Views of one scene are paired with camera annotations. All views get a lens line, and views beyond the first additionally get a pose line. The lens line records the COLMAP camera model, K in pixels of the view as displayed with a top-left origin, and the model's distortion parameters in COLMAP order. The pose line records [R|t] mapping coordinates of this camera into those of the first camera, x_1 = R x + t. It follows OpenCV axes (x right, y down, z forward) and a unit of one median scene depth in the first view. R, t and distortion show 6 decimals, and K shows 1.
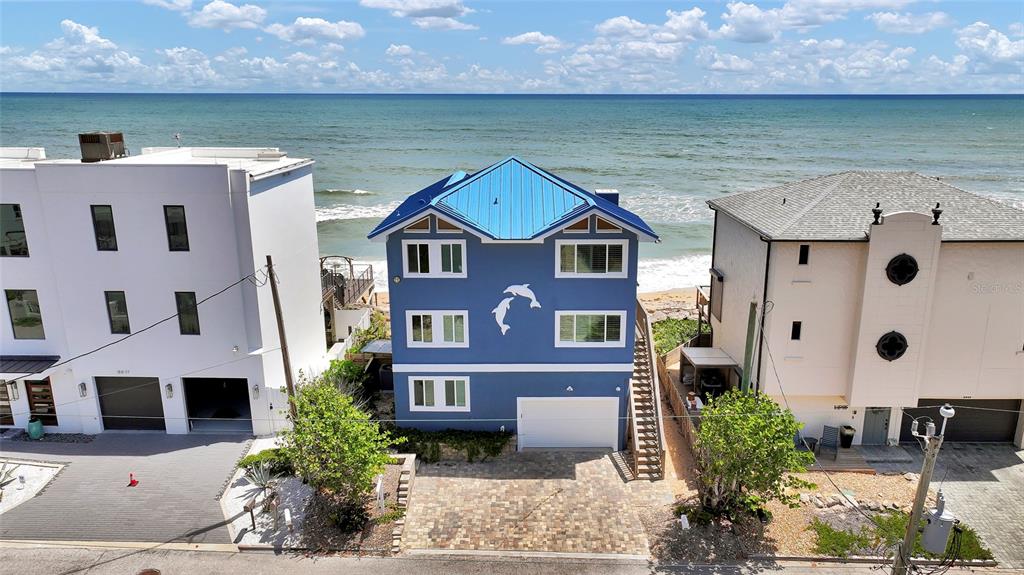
lens RADIAL K [[738.2, 0, 511.1], [0, 738.2, 288.8], [0, 0, 1]] dist [0.066299, -0.000822]
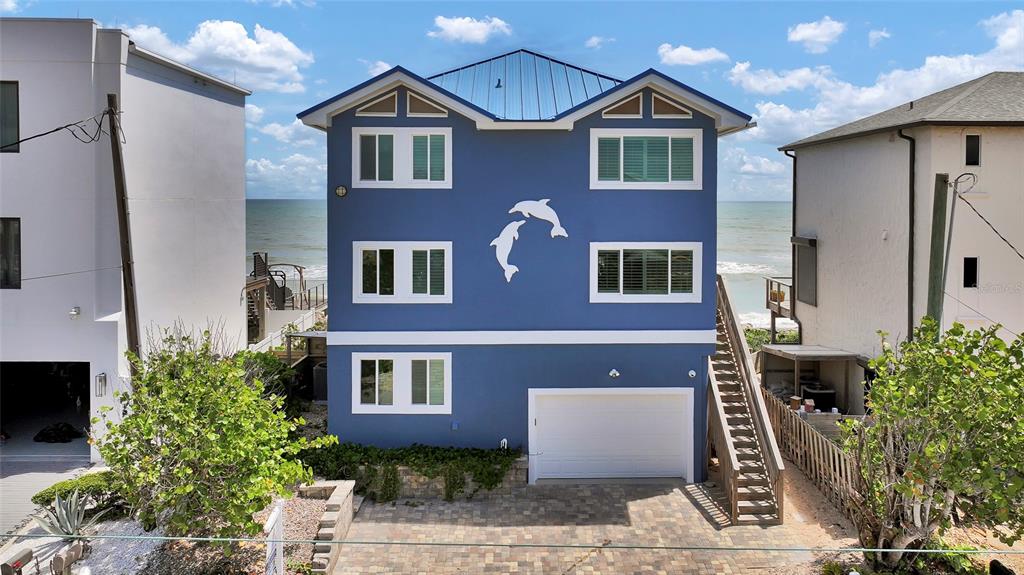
lens RADIAL K [[648.8, 0, 520.6], [0, 648.8, 286.8], [0, 0, 1]] dist [0.018659, 0.007040]
pose [[0.999278, 0.011711, 0.036130, -0.019525], [-0.002553, 0.969834, -0.243752, 0.201193], [-0.037894, 0.243484, 0.969164, 0.468389]]
